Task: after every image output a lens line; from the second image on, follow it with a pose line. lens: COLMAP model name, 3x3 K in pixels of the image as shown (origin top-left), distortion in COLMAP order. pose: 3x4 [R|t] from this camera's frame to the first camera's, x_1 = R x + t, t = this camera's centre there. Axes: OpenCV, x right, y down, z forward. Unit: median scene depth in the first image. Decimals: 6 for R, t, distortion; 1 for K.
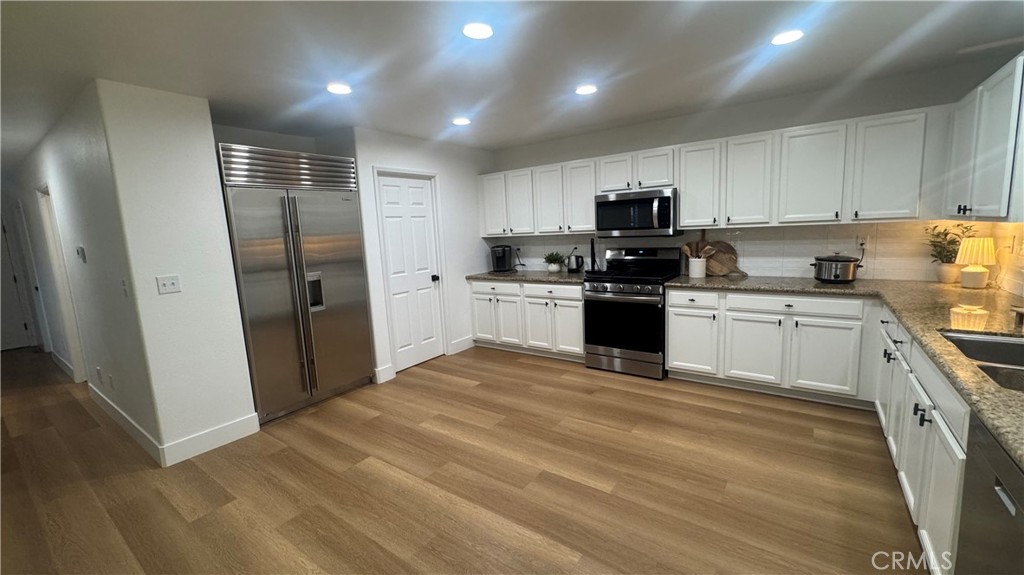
lens RADIAL K [[410.3, 0, 510.5], [0, 410.3, 284.3], [0, 0, 1]] dist [0.000475, 0.000035]
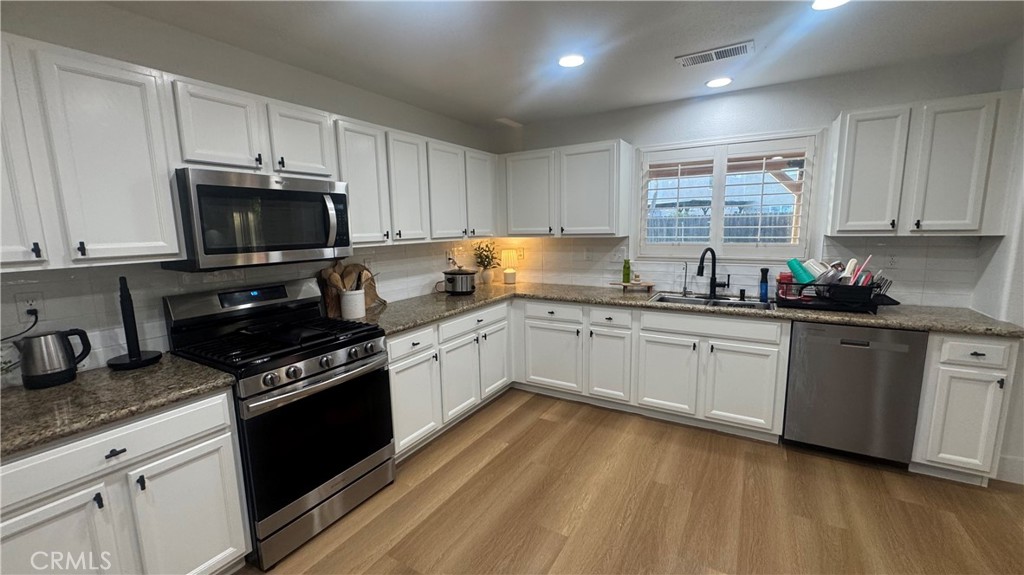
lens RADIAL K [[410.3, 0, 510.5], [0, 410.3, 284.3], [0, 0, 1]] dist [0.000475, 0.000035]
pose [[-0.084950, -0.091931, 0.992135, -0.263439], [0.159157, 0.981697, 0.104591, -0.108680], [-0.983592, 0.166790, -0.068764, 0.833797]]
